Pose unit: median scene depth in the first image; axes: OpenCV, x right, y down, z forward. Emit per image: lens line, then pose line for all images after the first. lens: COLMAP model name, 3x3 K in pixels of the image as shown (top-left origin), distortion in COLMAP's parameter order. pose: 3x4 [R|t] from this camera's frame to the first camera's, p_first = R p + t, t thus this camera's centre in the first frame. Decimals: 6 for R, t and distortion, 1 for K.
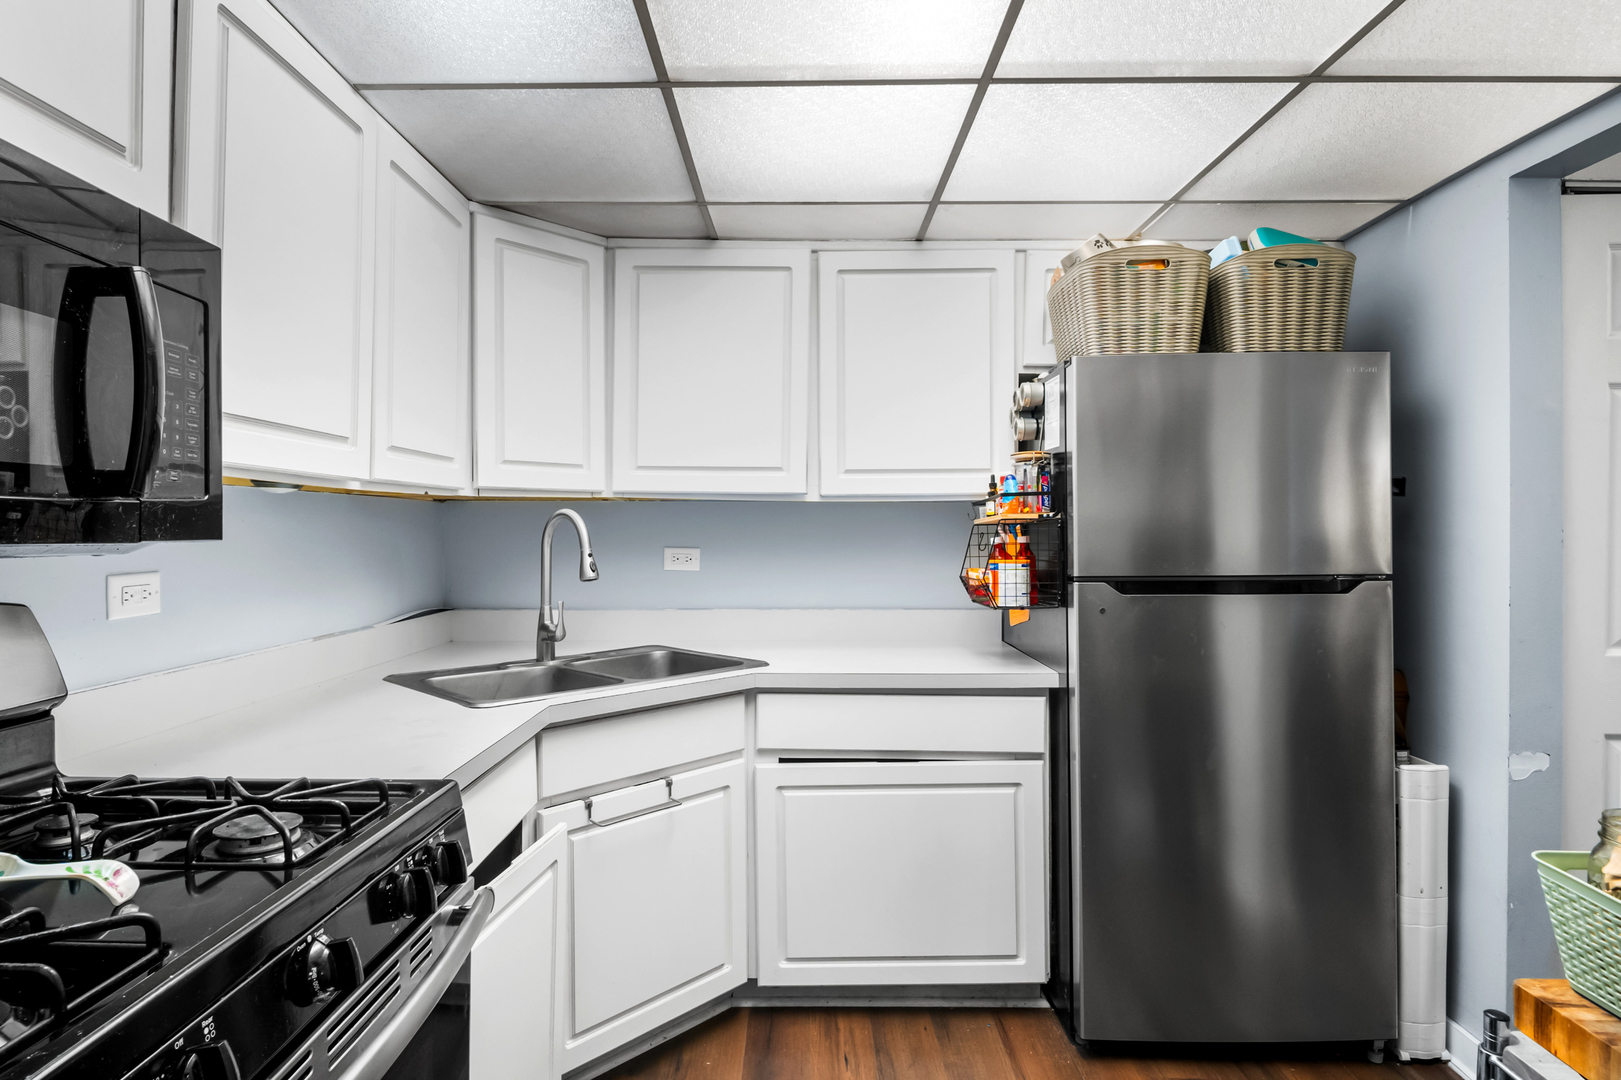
lens RADIAL K [[850.4, 0, 789.5], [0, 850.4, 524.9], [0, 0, 1]] dist [0.028881, -0.022472]
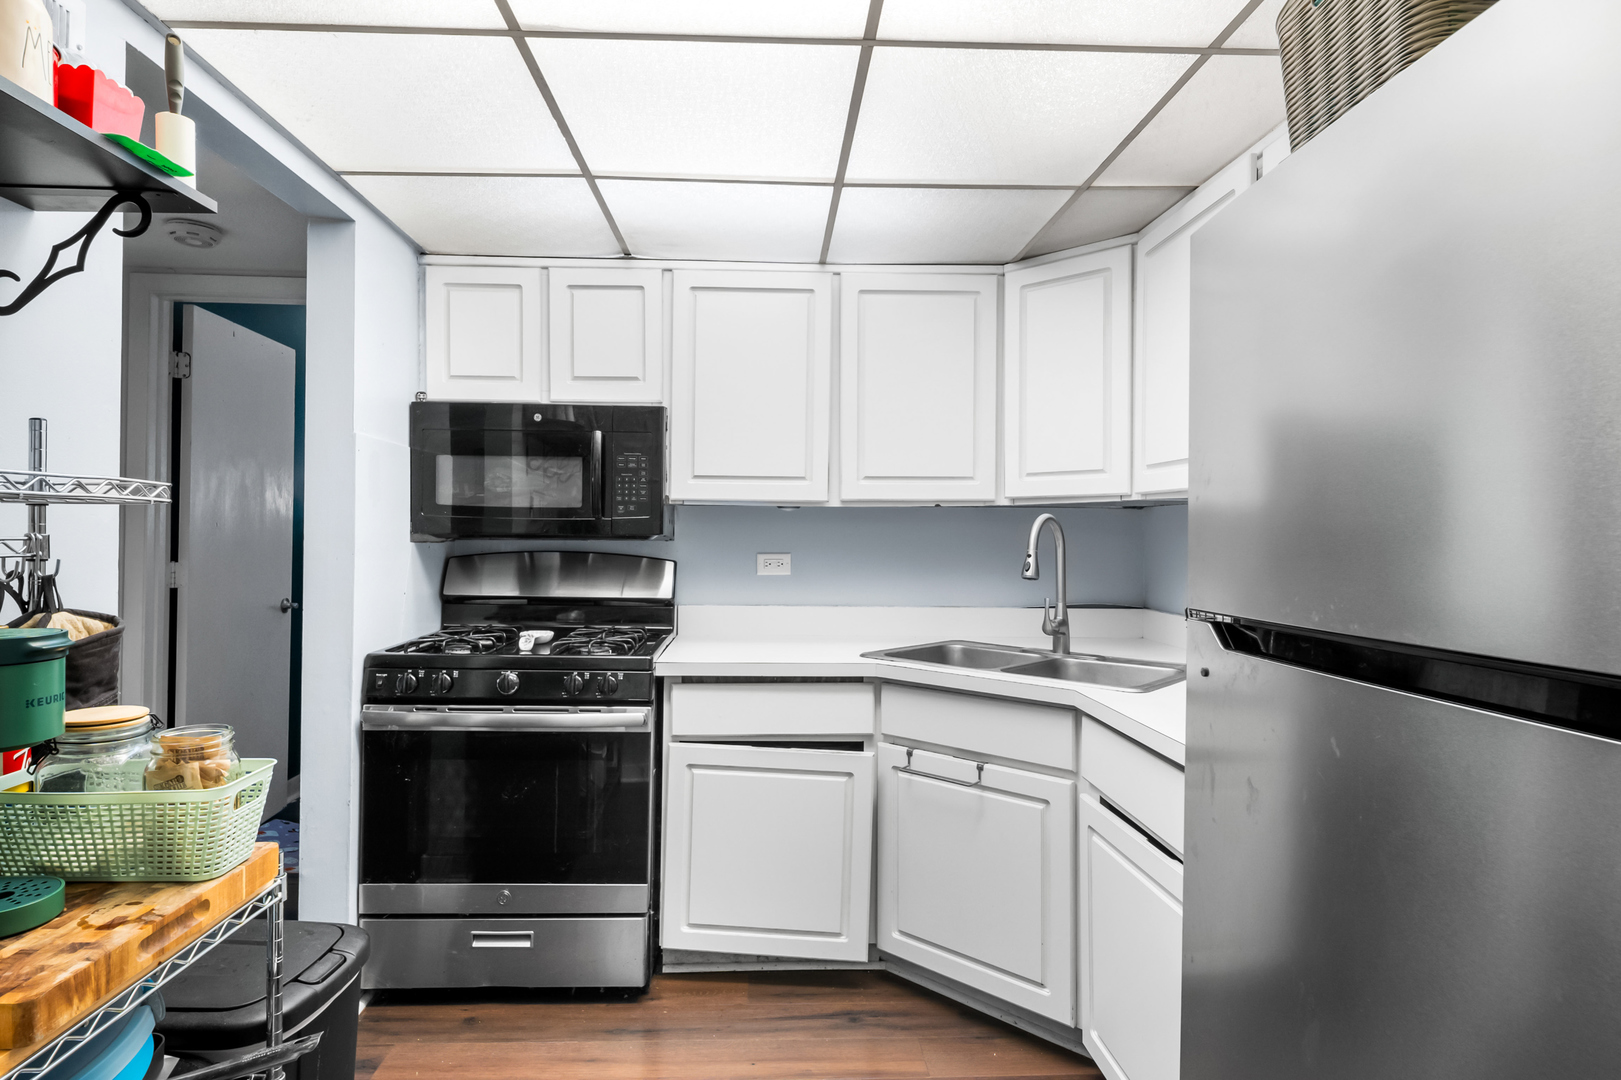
lens RADIAL K [[850.4, 0, 789.5], [0, 850.4, 524.9], [0, 0, 1]] dist [0.028881, -0.022472]
pose [[0.036401, -0.004784, -0.999326, 0.886082], [-0.004124, 0.999979, -0.004938, 0.001753], [0.999329, 0.004301, 0.036380, 0.686807]]
